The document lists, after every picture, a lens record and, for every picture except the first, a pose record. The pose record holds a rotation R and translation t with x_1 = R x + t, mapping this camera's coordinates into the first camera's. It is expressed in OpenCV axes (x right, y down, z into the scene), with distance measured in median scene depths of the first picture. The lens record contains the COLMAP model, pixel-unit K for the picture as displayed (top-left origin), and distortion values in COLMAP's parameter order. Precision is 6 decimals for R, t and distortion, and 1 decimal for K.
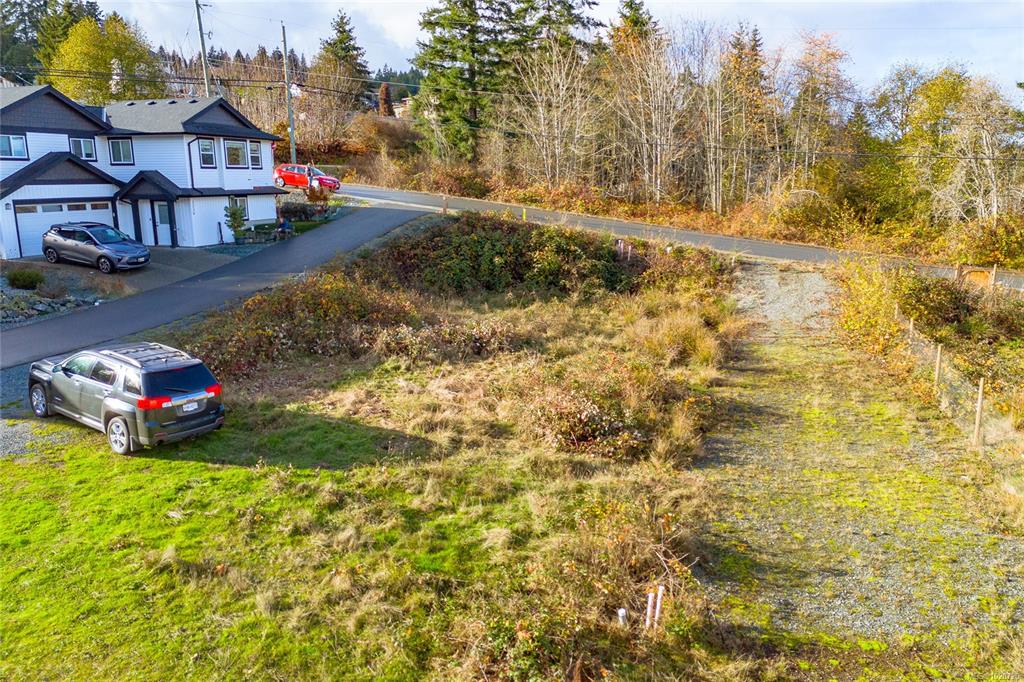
lens RADIAL K [[755.1, 0, 505.1], [0, 755.1, 337.1], [0, 0, 1]] dist [0.070783, -0.068538]
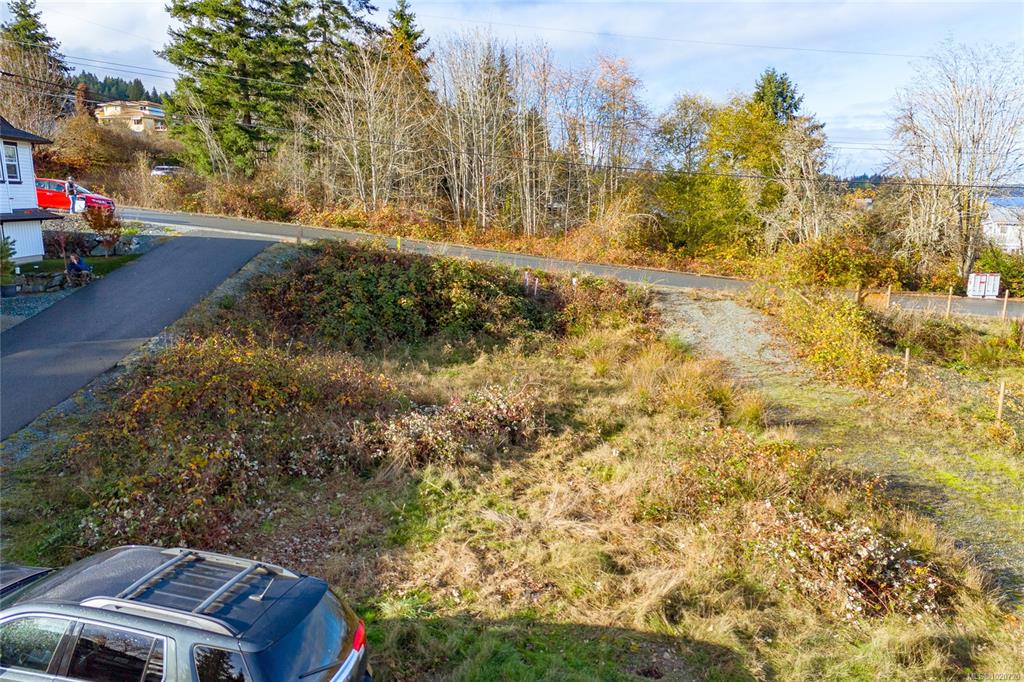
lens RADIAL K [[755.1, 0, 506.8], [0, 755.1, 345.0], [0, 0, 1]] dist [0.070783, -0.068538]
pose [[0.926294, -0.067286, 0.370744, -0.136738], [0.074295, 0.997226, -0.004637, -0.030615], [-0.369404, 0.031840, 0.928723, 0.153616]]
